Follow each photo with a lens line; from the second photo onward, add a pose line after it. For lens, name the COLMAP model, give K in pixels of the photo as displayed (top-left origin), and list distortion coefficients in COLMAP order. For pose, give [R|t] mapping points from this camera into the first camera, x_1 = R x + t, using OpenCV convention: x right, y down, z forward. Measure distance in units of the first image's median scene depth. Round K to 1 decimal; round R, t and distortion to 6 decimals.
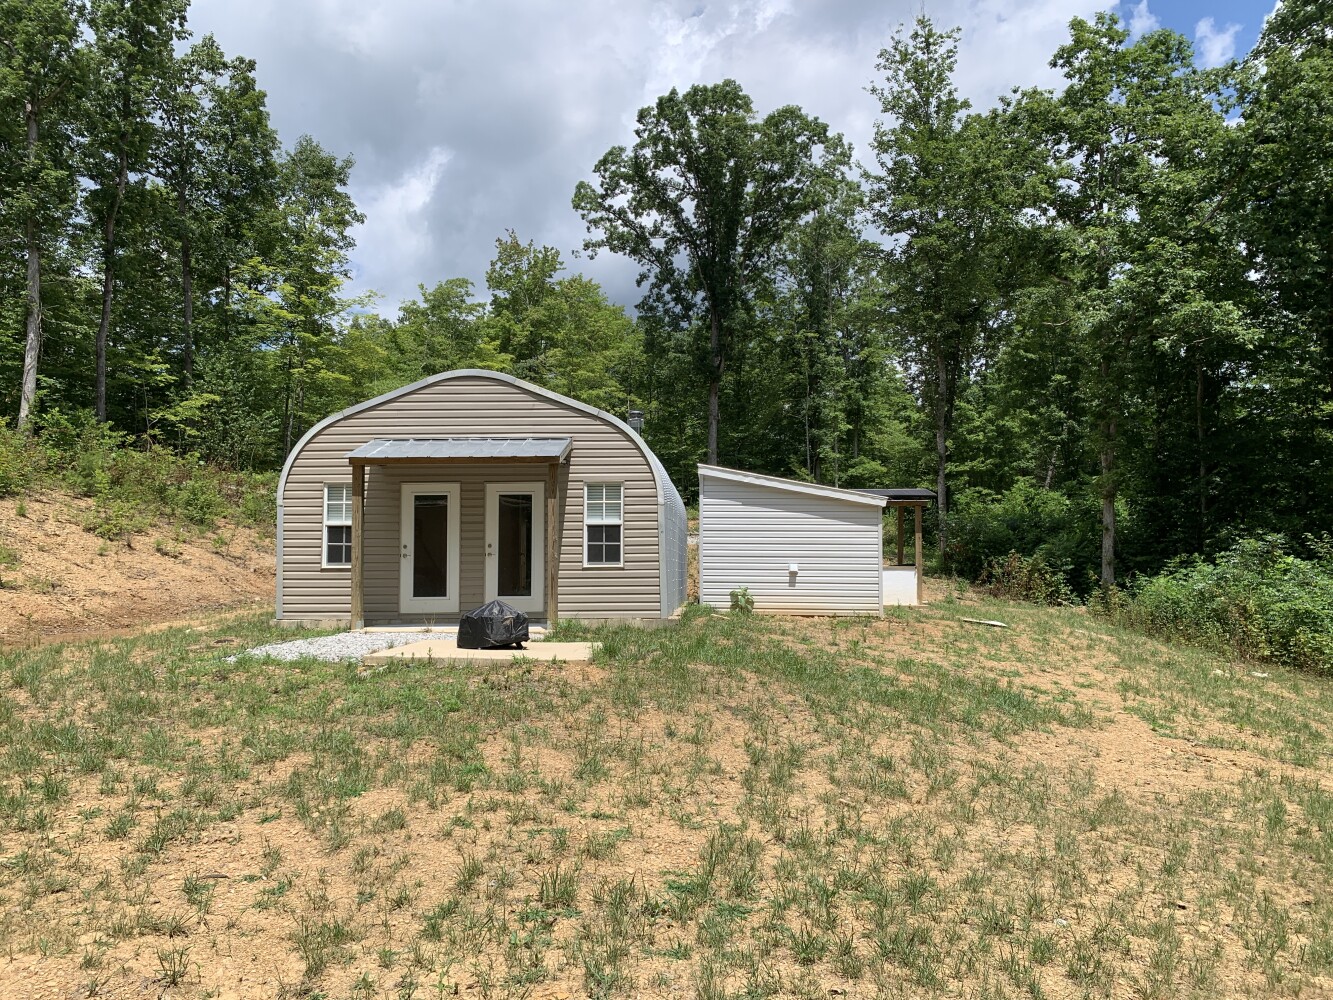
lens RADIAL K [[1040.9, 0, 666.5], [0, 1040.9, 500.0], [0, 0, 1]] dist [0.006921, -0.002290]
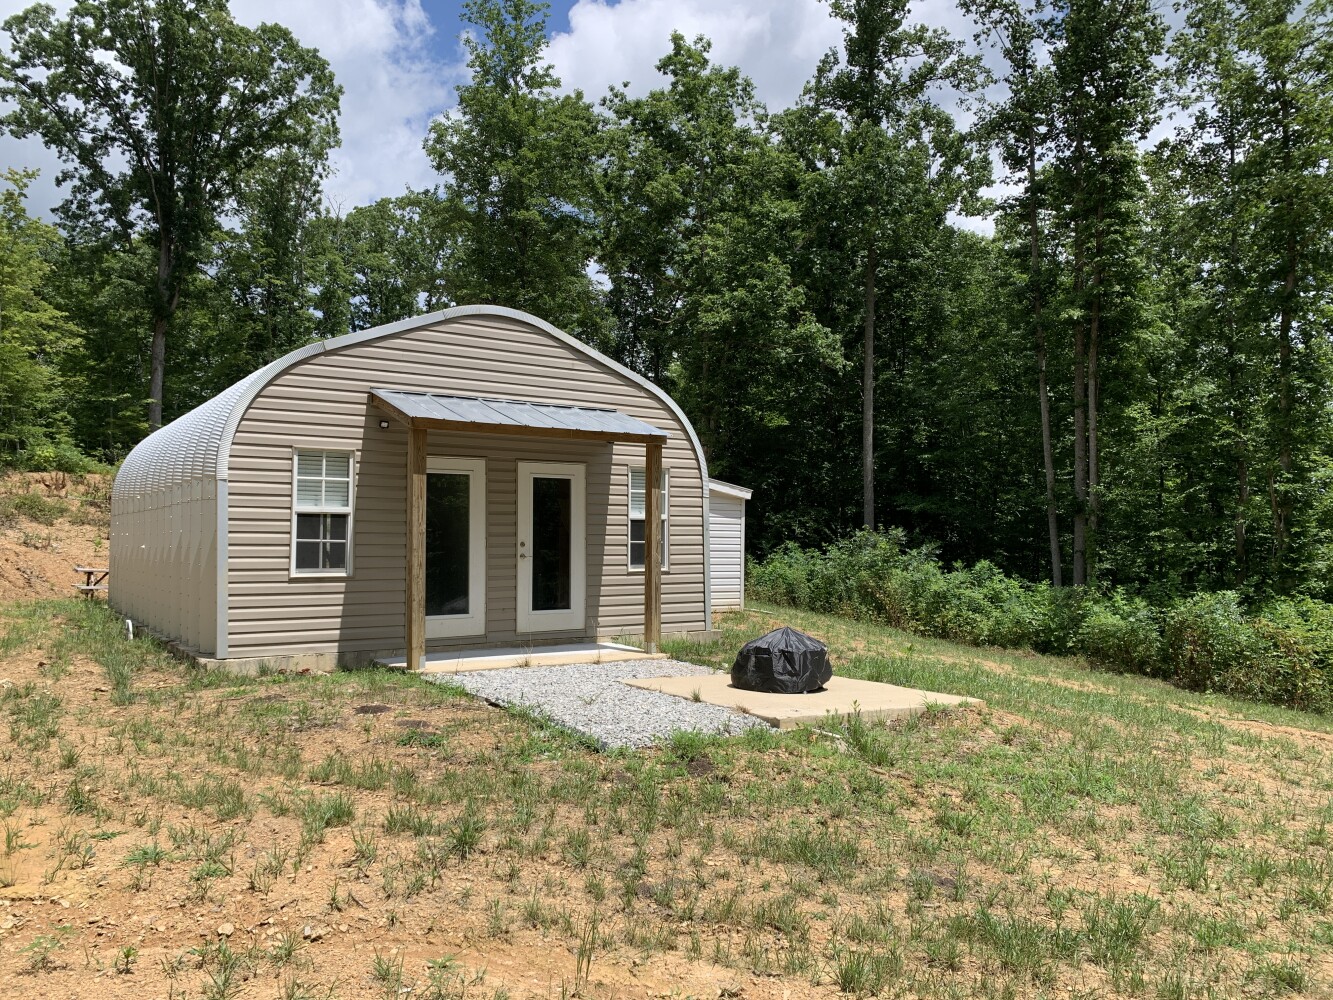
lens RADIAL K [[1022.0, 0, 666.5], [0, 1022.0, 500.0], [0, 0, 1]] dist [-0.002619, -0.008284]
pose [[0.797774, 0.030796, 0.602170, -0.528443], [-0.052064, 0.998483, 0.017913, -0.007031], [-0.600705, -0.045642, 0.798167, 0.345036]]
